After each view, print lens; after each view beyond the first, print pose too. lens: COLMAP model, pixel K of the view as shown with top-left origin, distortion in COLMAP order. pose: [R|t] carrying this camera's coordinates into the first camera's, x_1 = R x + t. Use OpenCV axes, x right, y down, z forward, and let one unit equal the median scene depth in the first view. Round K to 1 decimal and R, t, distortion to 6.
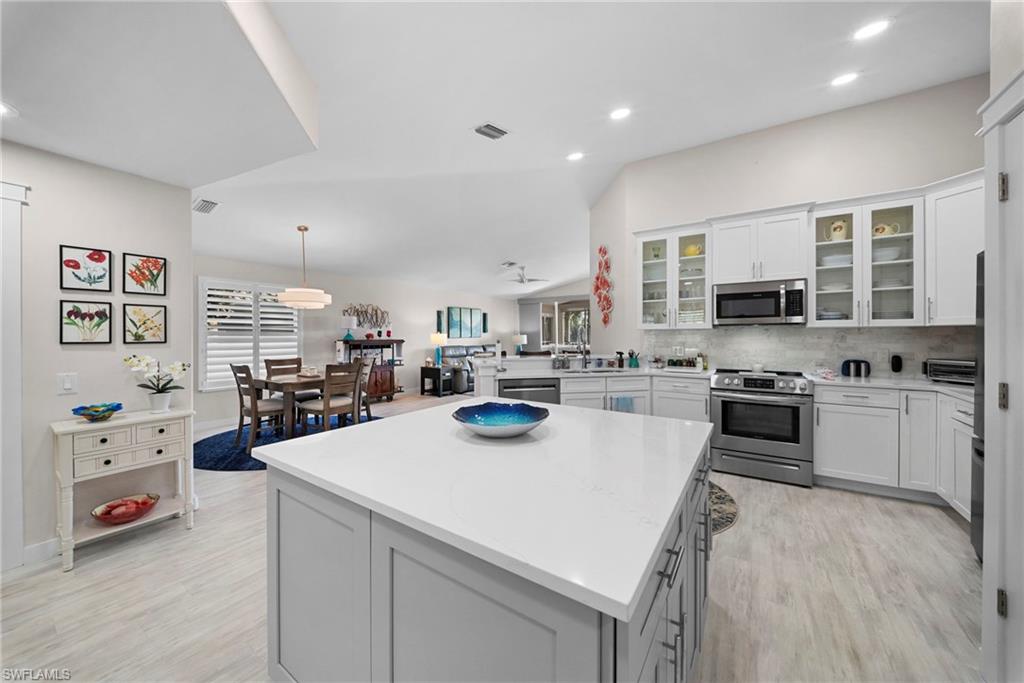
lens RADIAL K [[362.5, 0, 511.9], [0, 362.5, 339.0], [0, 0, 1]] dist [-0.000018, -0.000078]
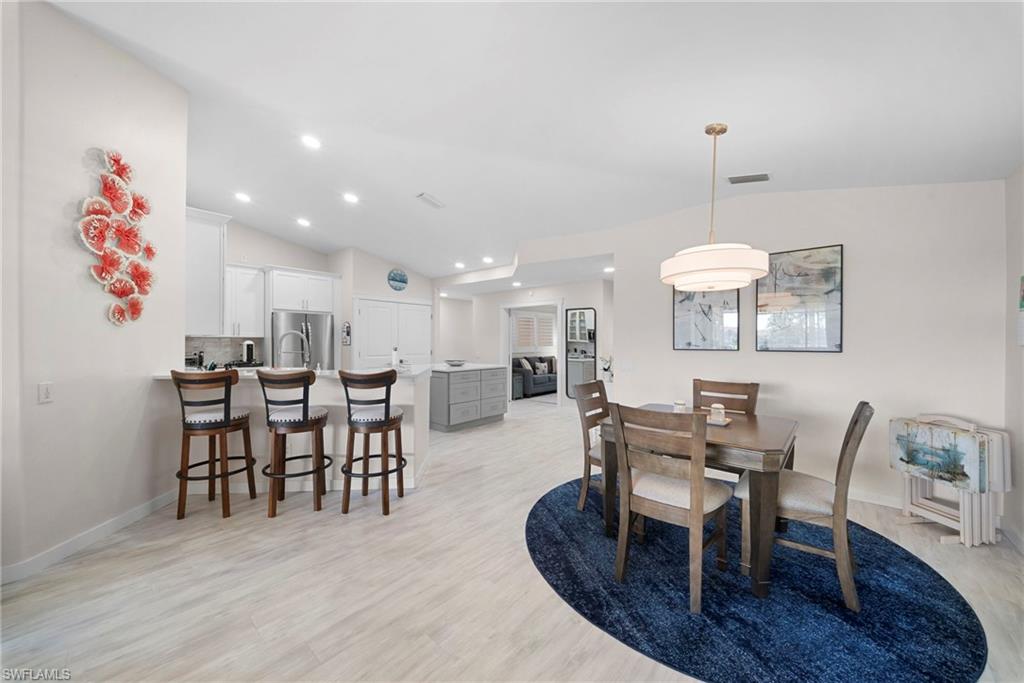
lens RADIAL K [[360.4, 0, 507.5], [0, 360.4, 340.0], [0, 0, 1]] dist [-0.000946, -0.000088]
pose [[-0.991917, 0.001284, 0.126878, -0.316329], [0.001807, 0.999990, 0.004003, -0.013677], [-0.126872, 0.004200, -0.991910, 1.369689]]
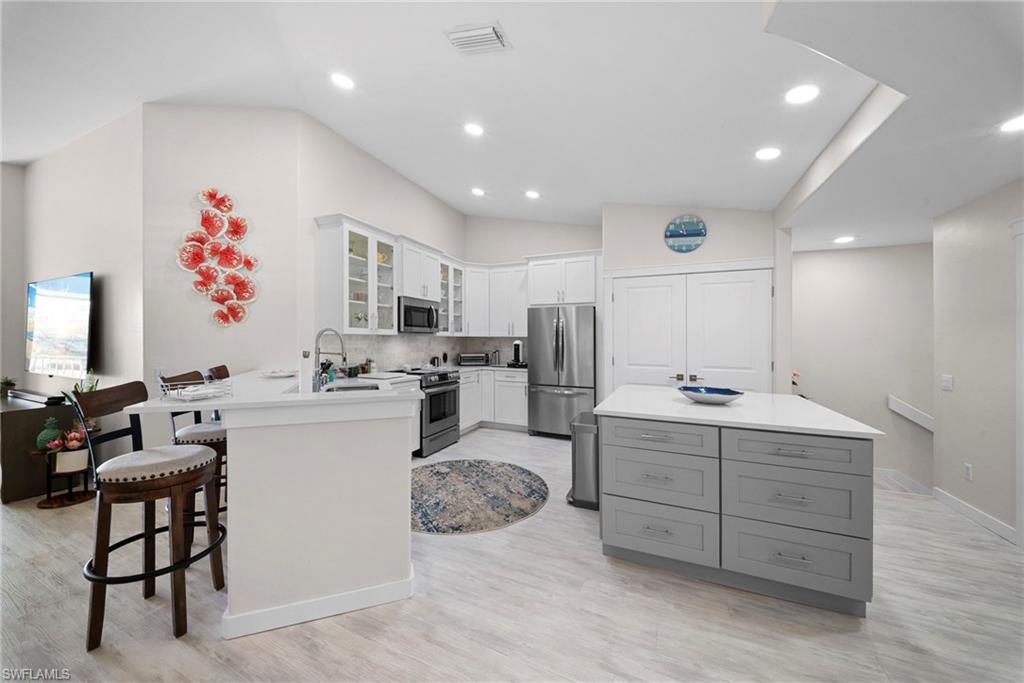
lens RADIAL K [[362.5, 0, 511.9], [0, 362.5, 339.0], [0, 0, 1]] dist [-0.000018, -0.000078]
pose [[-0.179669, 0.003901, 0.983719, -0.422104], [0.000494, 0.999992, -0.003875, -0.008739], [-0.983727, -0.000210, -0.179670, 0.609366]]
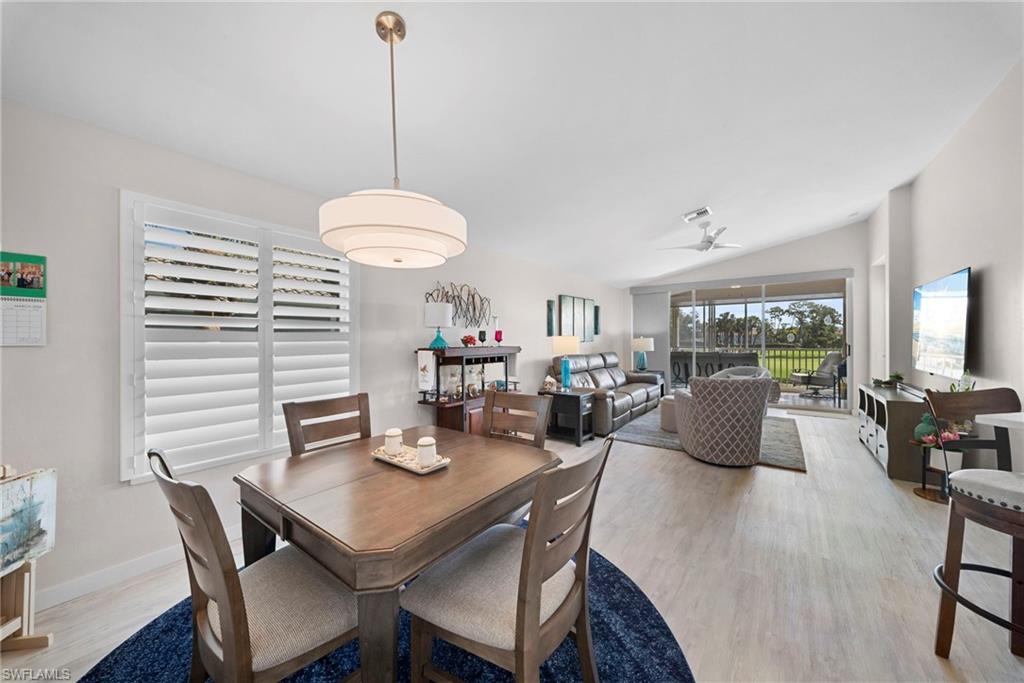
lens RADIAL K [[360.4, 0, 507.5], [0, 360.4, 340.0], [0, 0, 1]] dist [-0.000946, -0.000088]
pose [[0.998794, -0.002826, -0.049021, -0.401808], [0.002584, 0.999984, -0.005006, -0.007619], [0.049035, 0.004874, 0.998785, 0.594559]]
